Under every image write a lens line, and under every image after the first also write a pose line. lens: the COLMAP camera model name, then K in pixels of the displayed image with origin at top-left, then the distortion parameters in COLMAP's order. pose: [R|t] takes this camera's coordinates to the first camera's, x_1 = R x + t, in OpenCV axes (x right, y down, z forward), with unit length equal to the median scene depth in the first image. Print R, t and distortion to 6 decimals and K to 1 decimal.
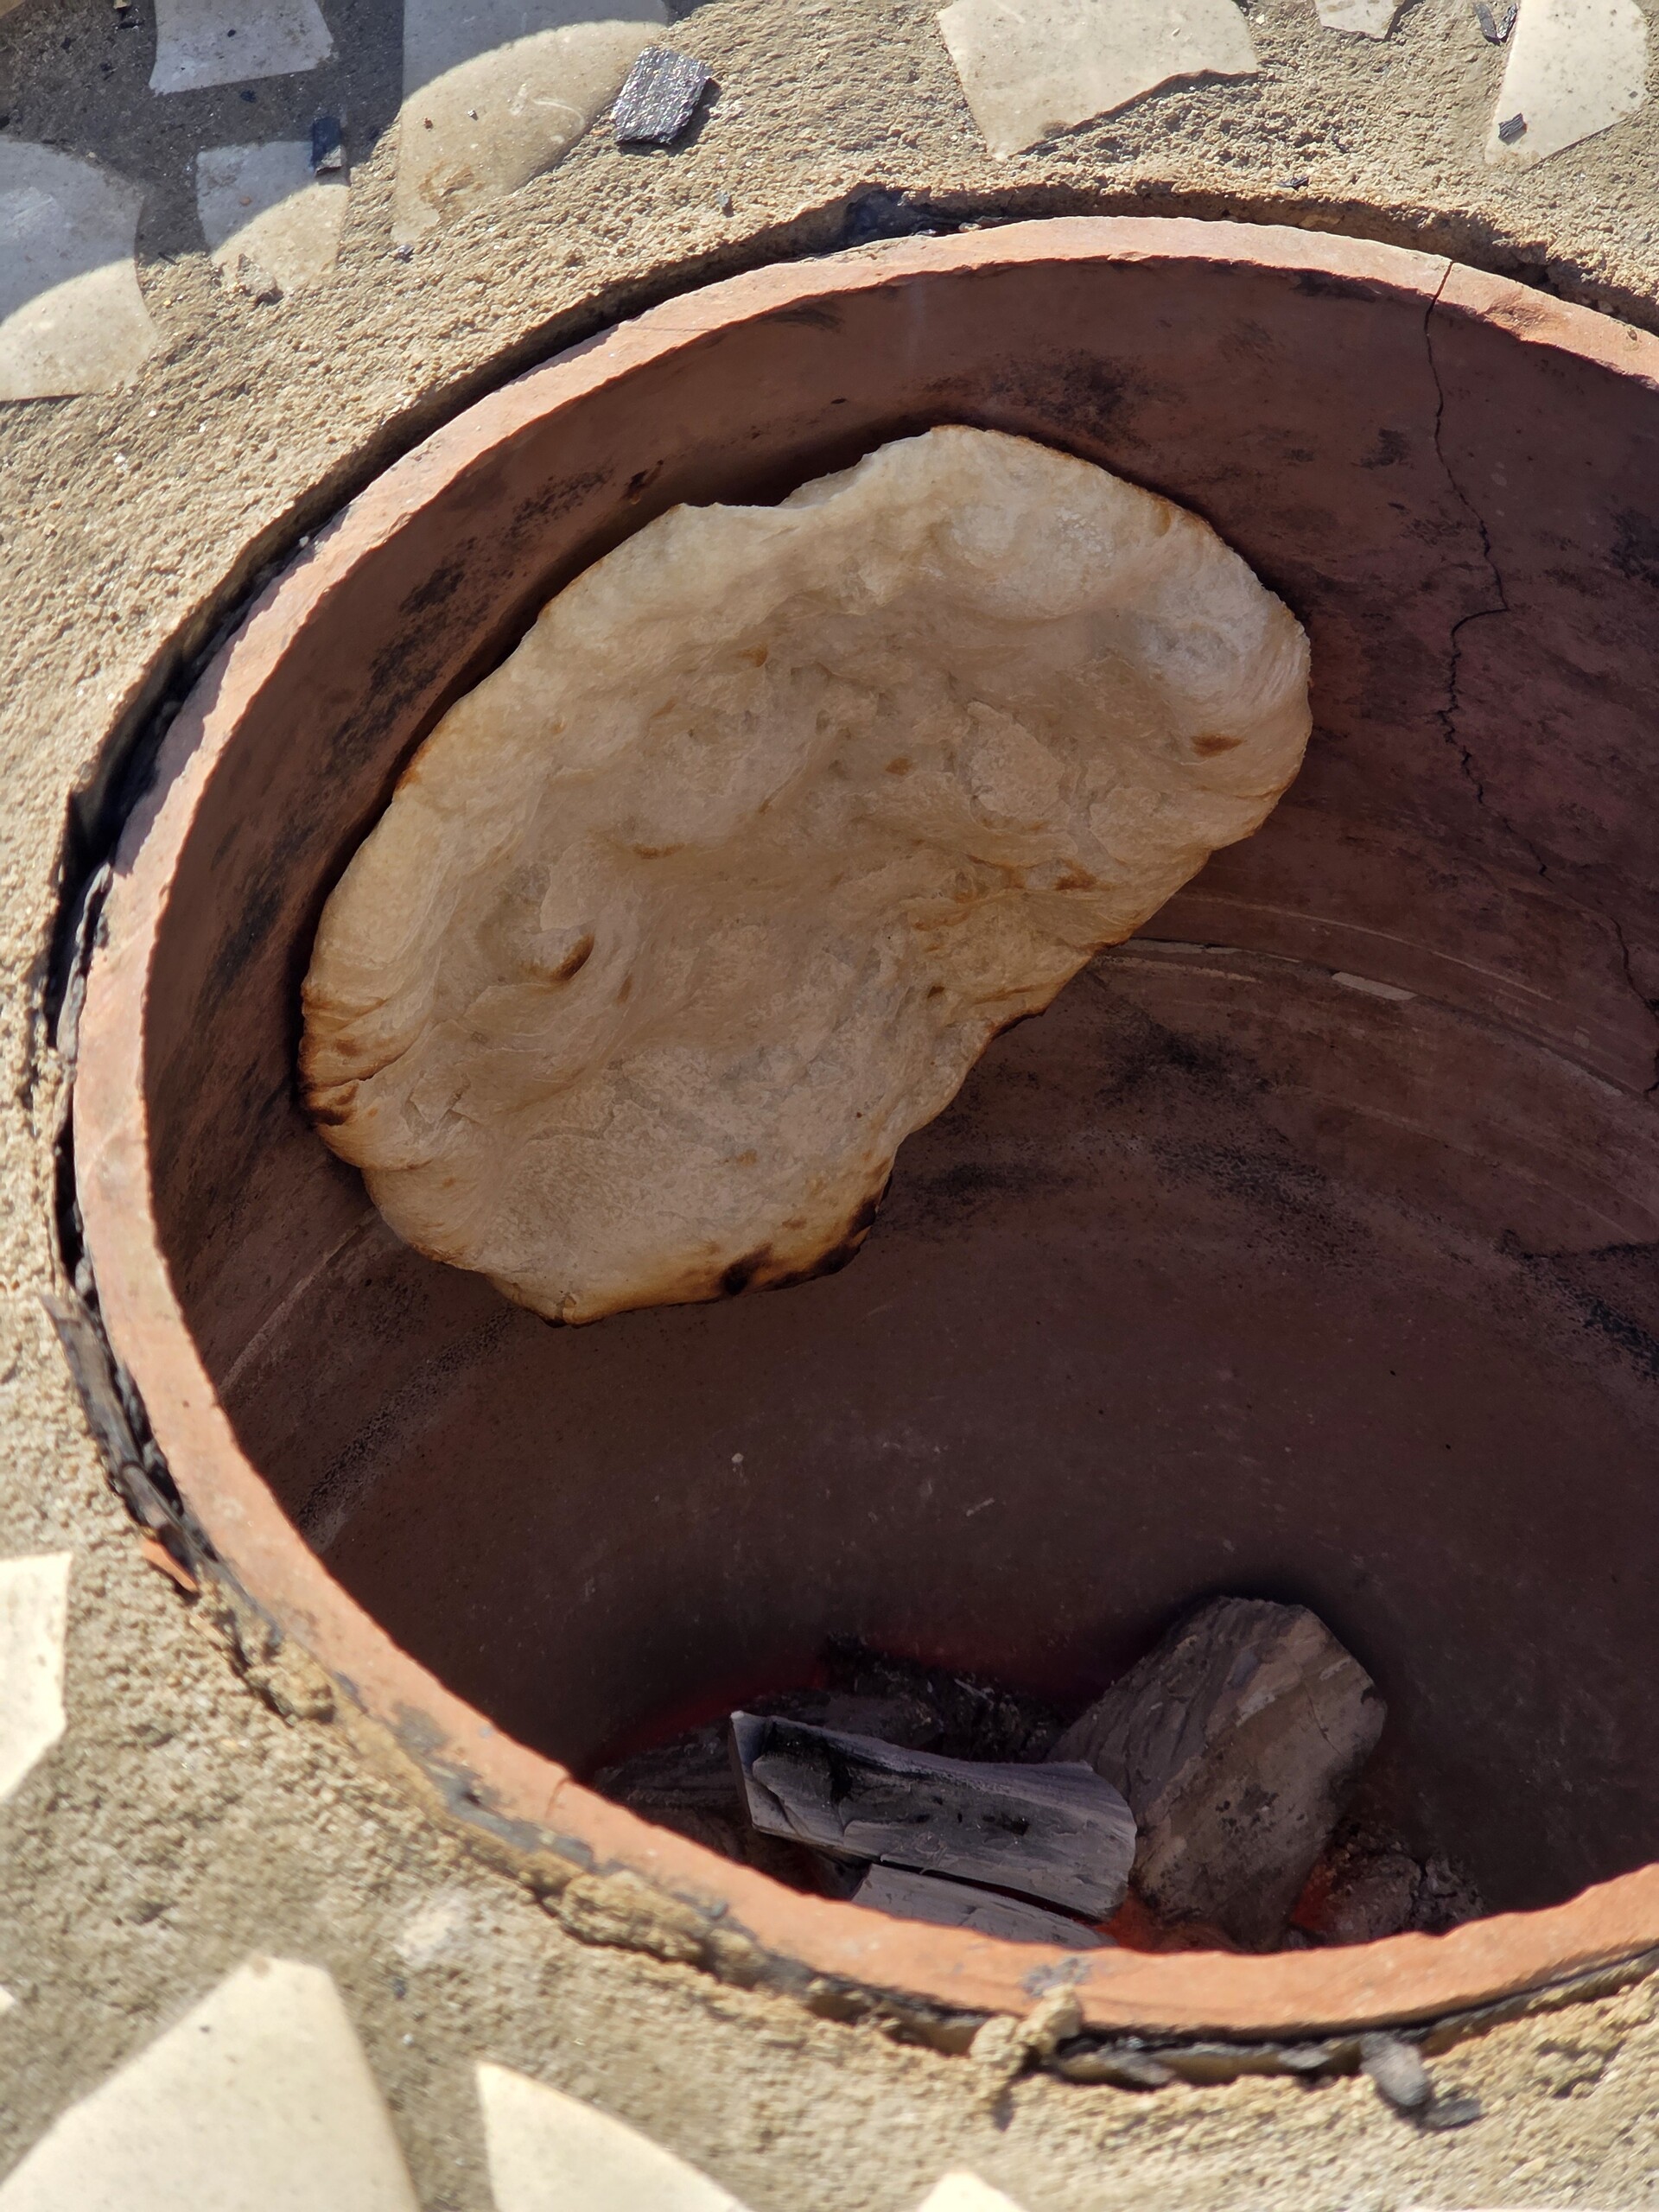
lens RADIAL K [[4468.0, 0, 829.5], [0, 4468.0, 1106.0], [0, 0, 1]] dist [0.038941, -0.204974]
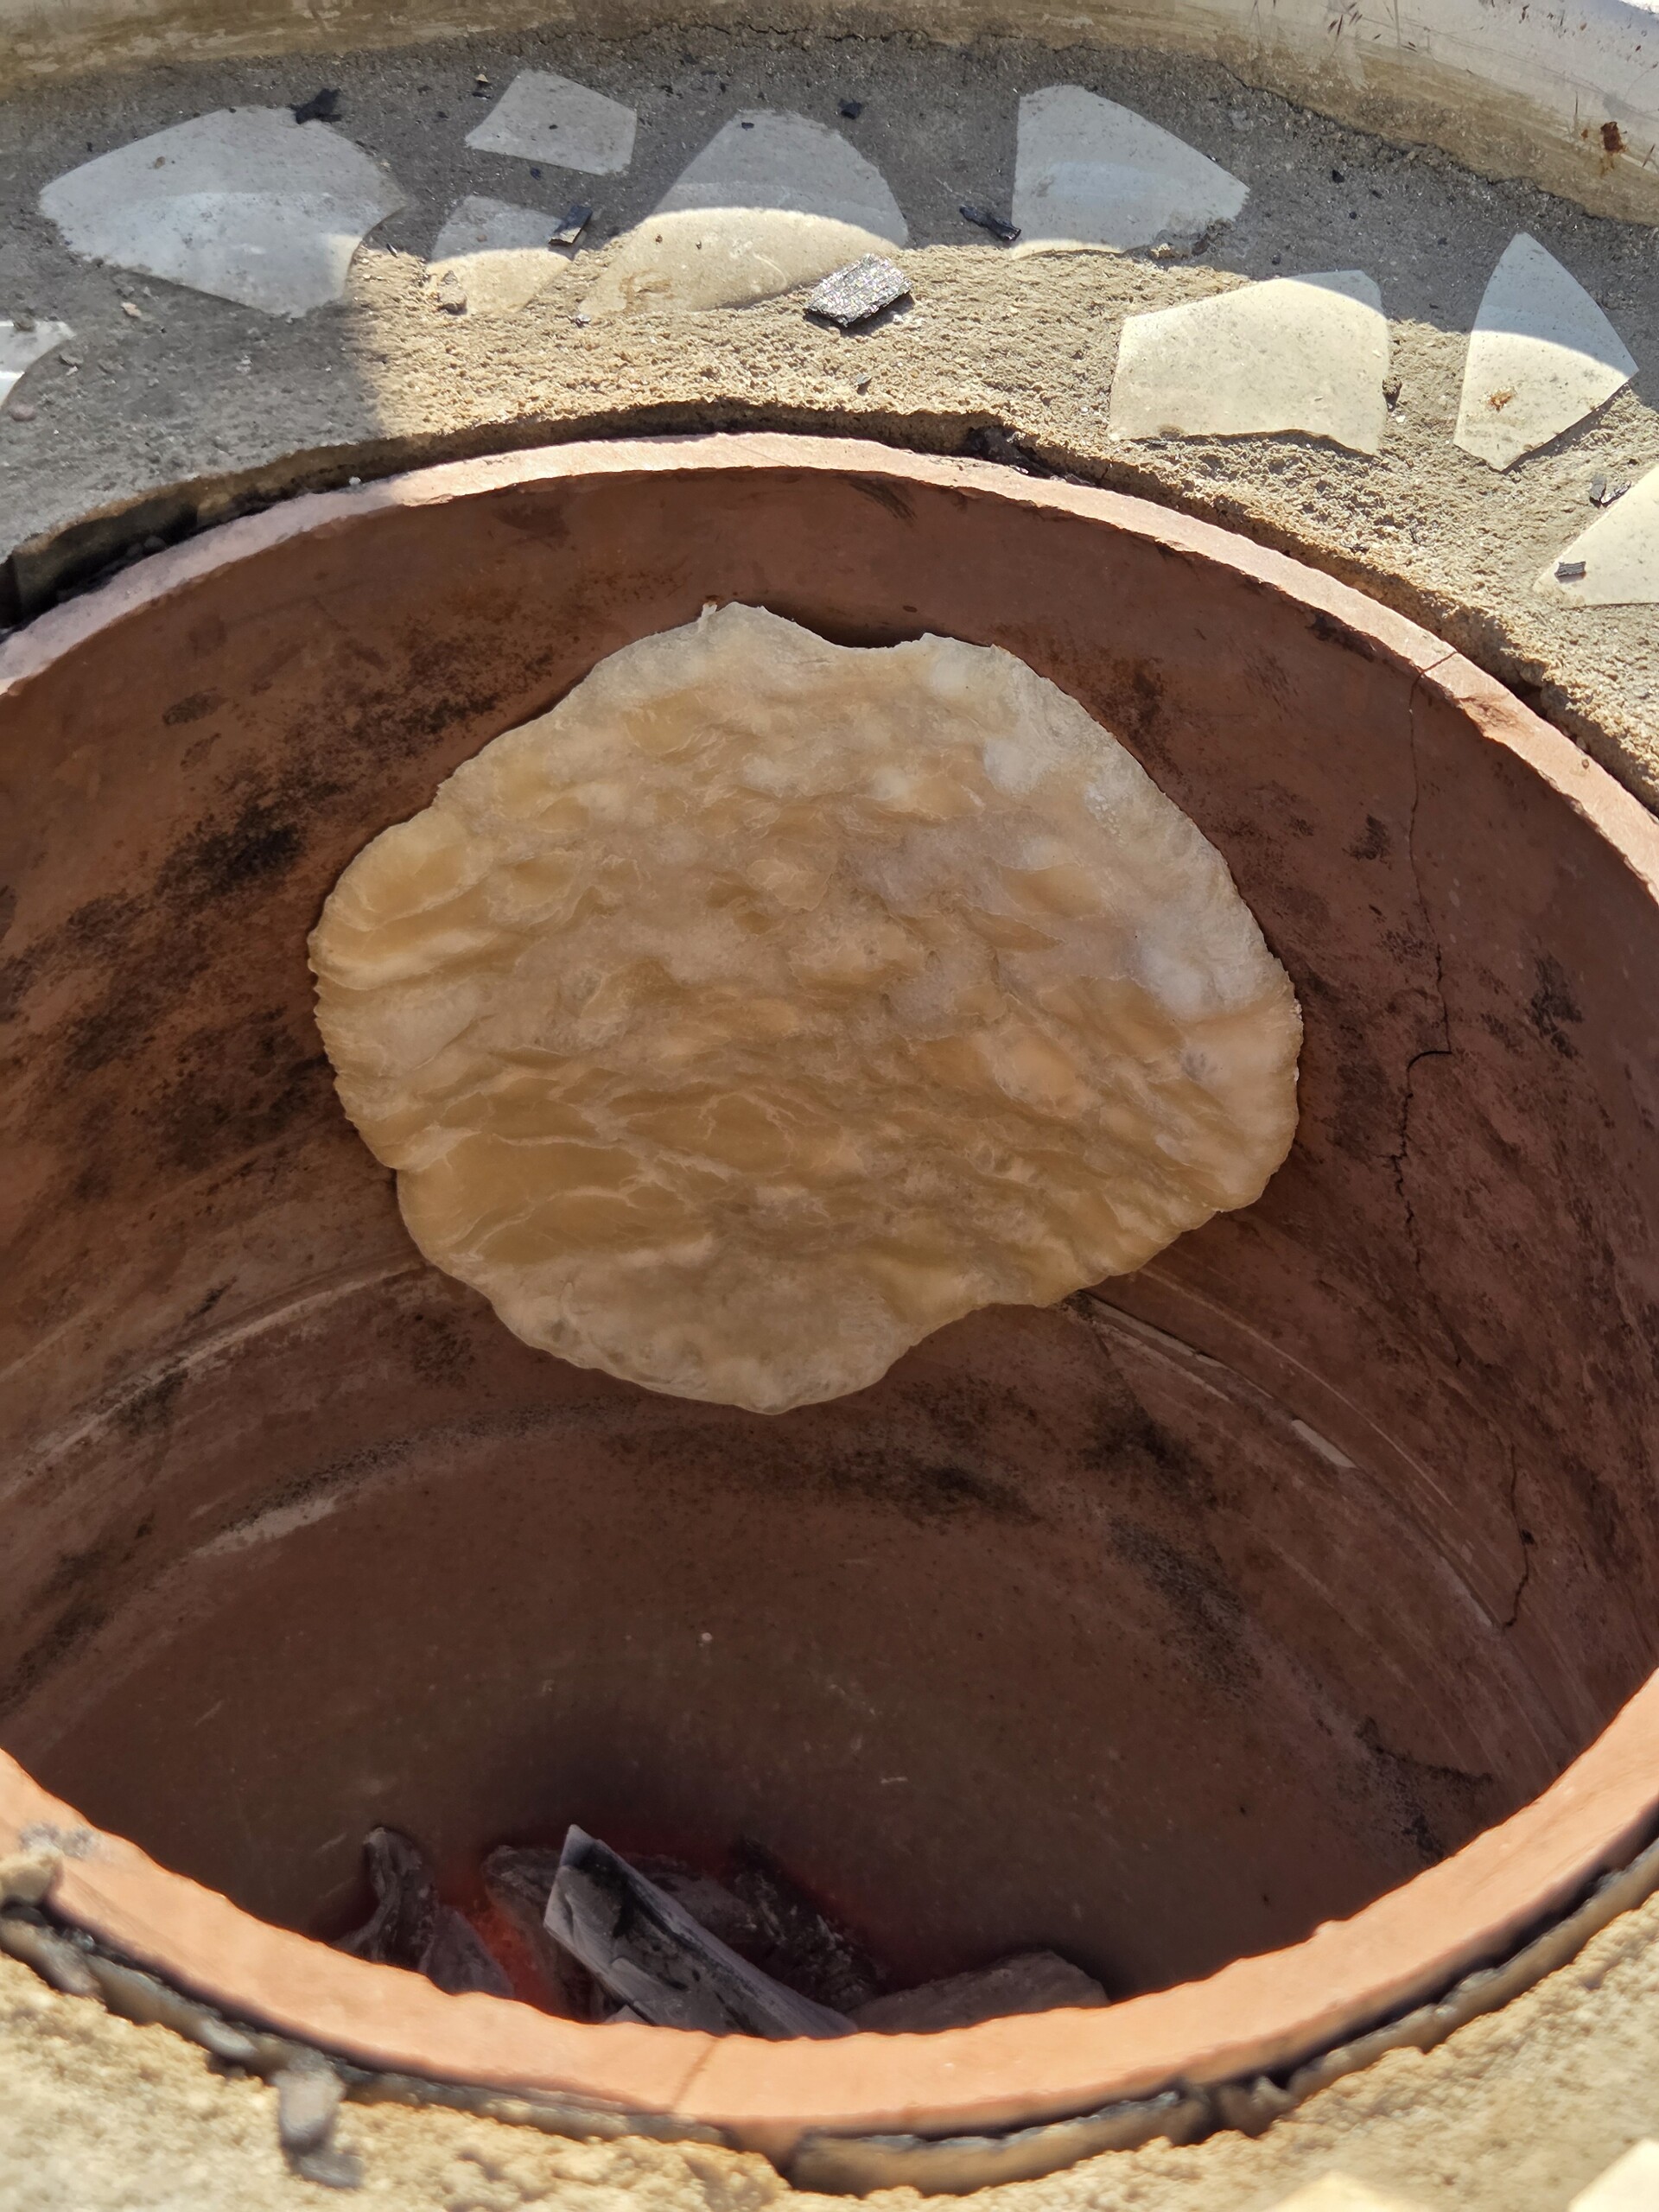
lens RADIAL K [[3083.3, 0, 829.5], [0, 3083.3, 1106.0], [0, 0, 1]] dist [0.045319, 0.026973]
pose [[0.889311, 0.380682, -0.253392, 0.229960], [-0.419605, 0.899583, -0.121172, 0.054598], [0.181819, 0.214084, 0.959745, 0.301610]]
